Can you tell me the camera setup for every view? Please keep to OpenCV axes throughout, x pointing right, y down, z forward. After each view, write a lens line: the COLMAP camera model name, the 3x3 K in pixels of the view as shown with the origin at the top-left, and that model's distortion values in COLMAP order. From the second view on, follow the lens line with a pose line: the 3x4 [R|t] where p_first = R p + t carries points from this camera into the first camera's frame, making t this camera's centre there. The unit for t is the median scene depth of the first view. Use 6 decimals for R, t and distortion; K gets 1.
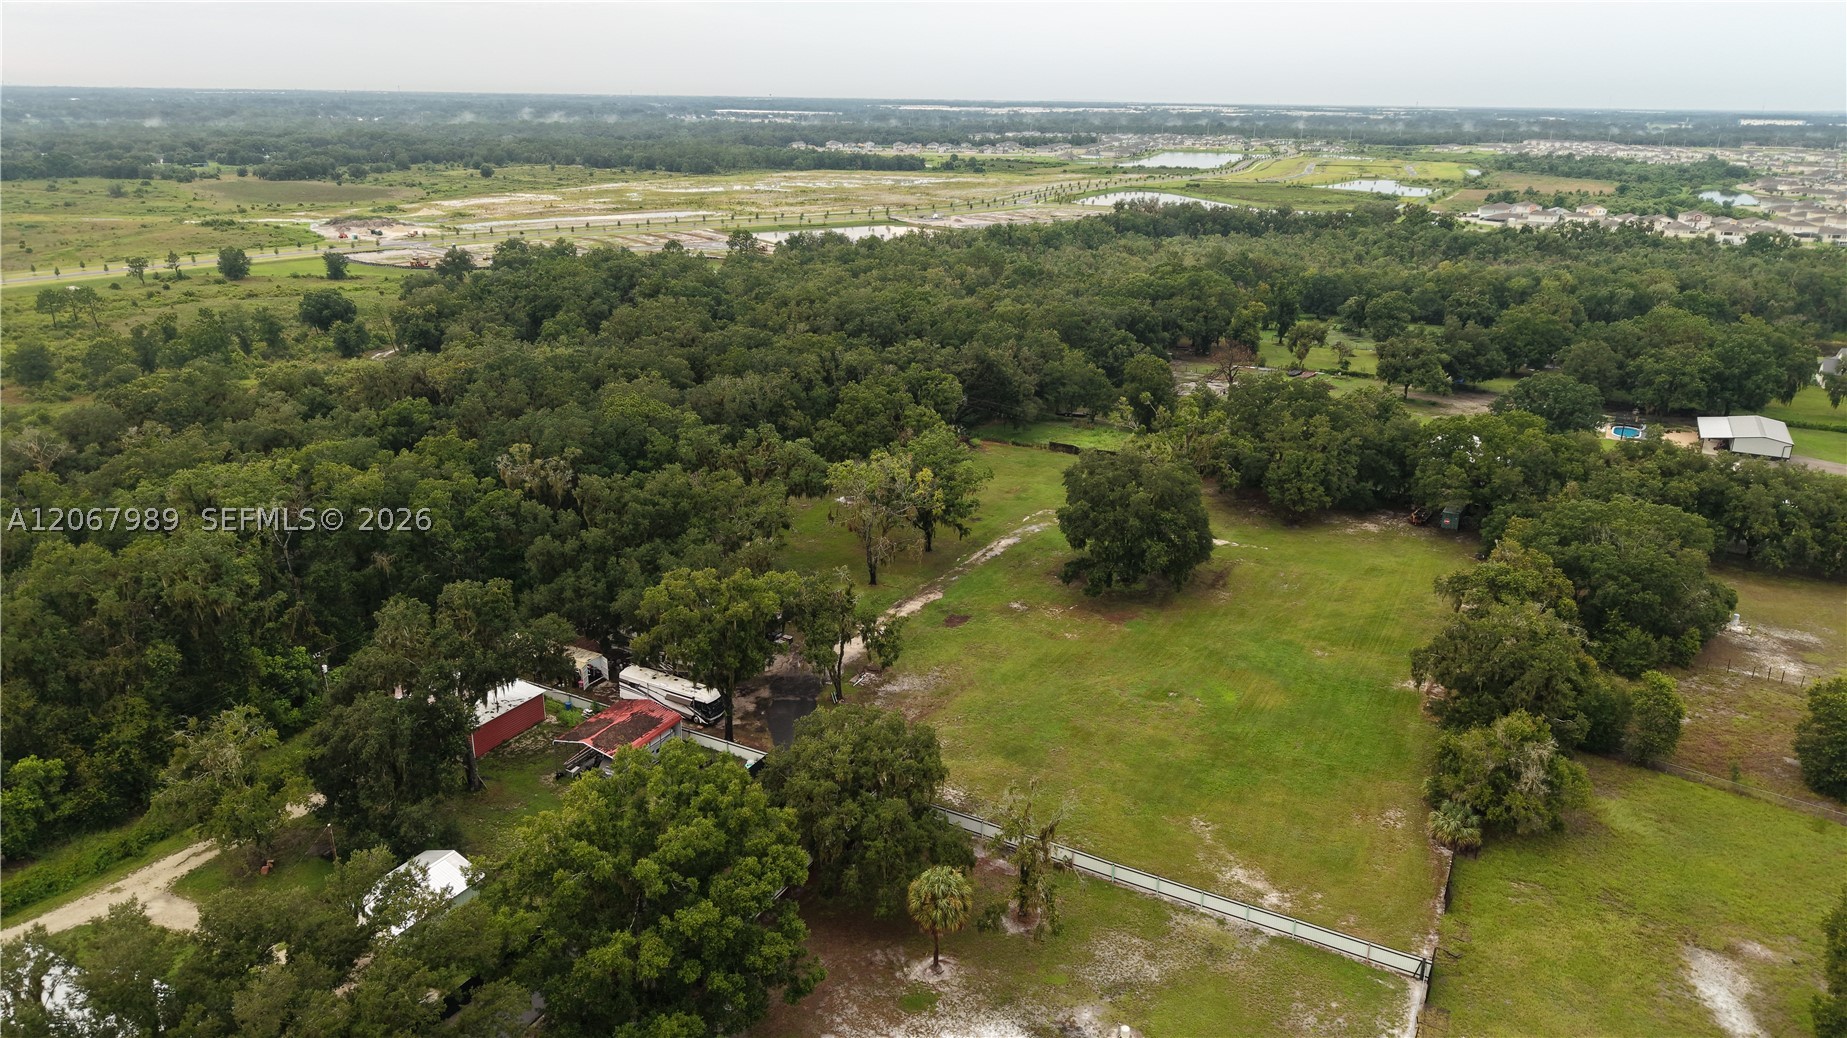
lens RADIAL K [[1244.2, 0, 927.1], [0, 1244.2, 489.3], [0, 0, 1]] dist [0.037323, -0.043448]
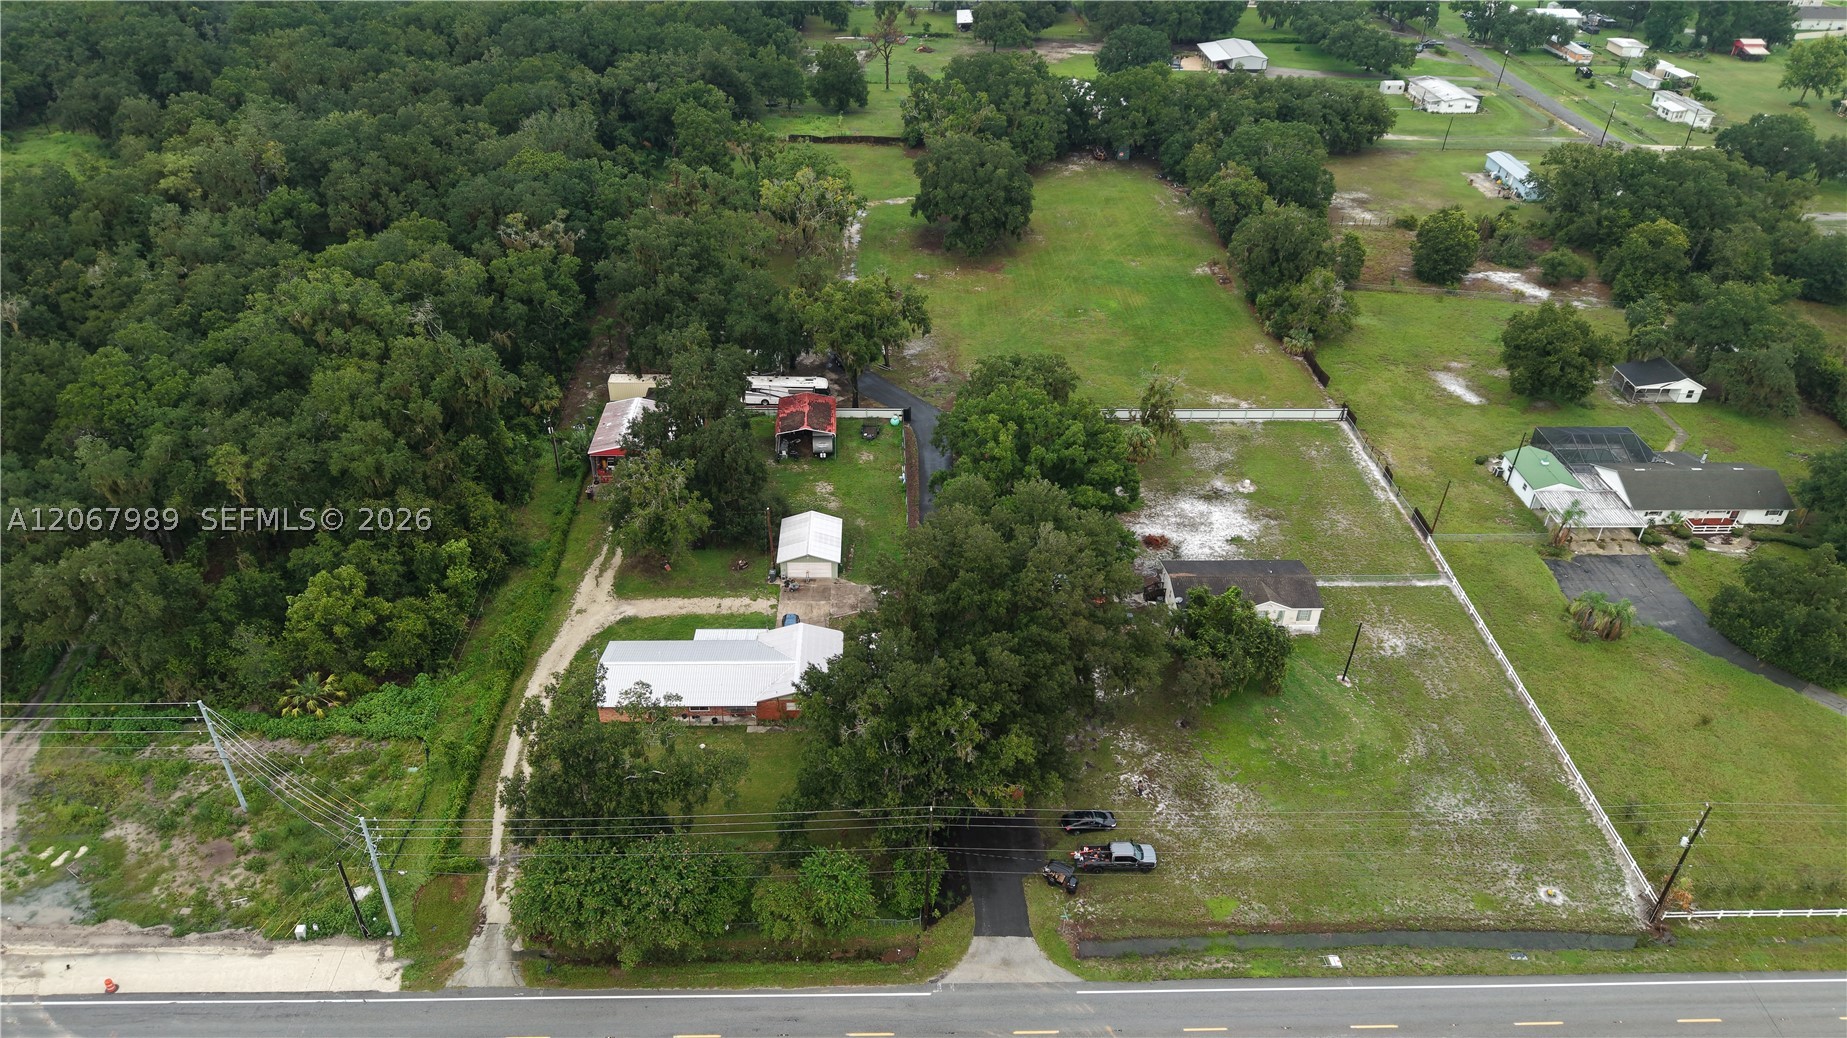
lens RADIAL K [[1232.7, 0, 923.5], [0, 1232.7, 519.0], [0, 0, 1]] dist [0.029912, -0.032508]
pose [[0.862279, -0.279920, 0.422041, -0.459622], [0.144916, 0.934895, 0.323993, -0.072066], [-0.485256, -0.218212, 0.846705, -0.128716]]
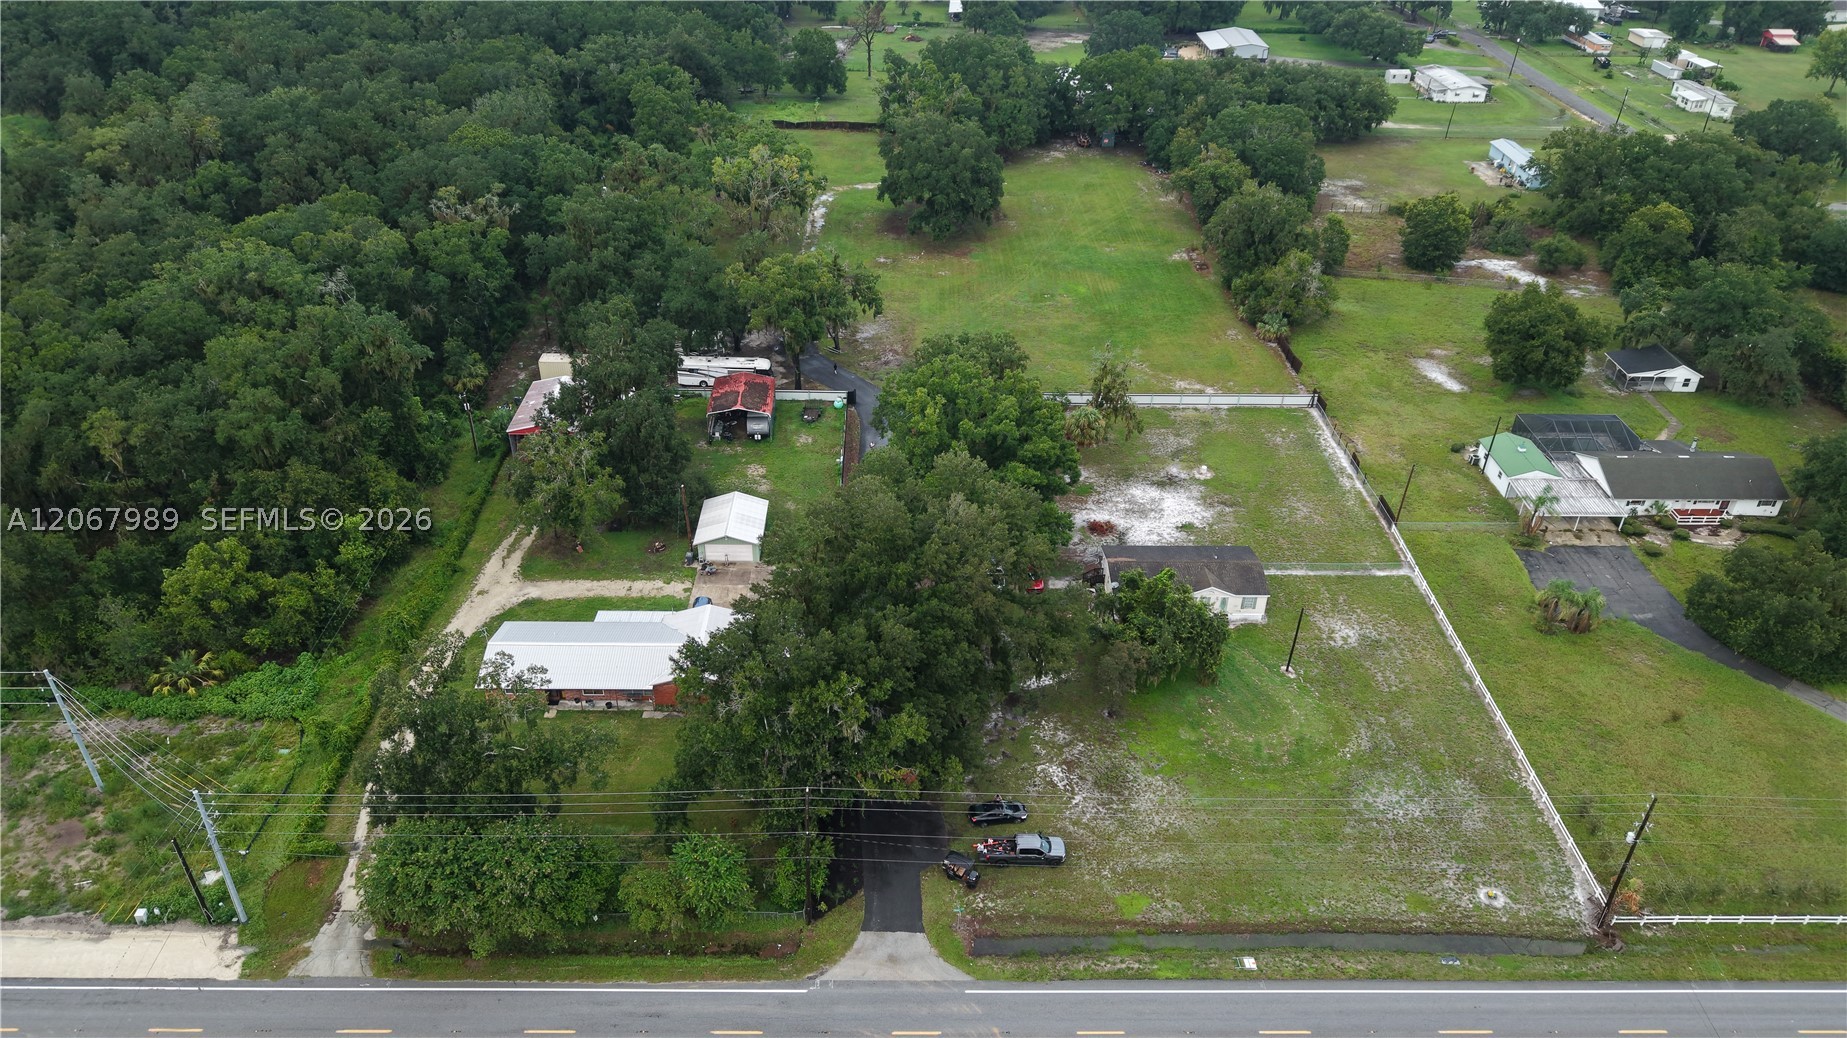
lens RADIAL K [[1276.1, 0, 923.5], [0, 1276.1, 519.0], [0, 0, 1]] dist [0.027416, -0.029209]
pose [[0.871730, -0.265117, 0.412066, -0.413289], [0.142581, 0.941835, 0.304332, -0.037022], [-0.468782, -0.206543, 0.858827, -0.144300]]
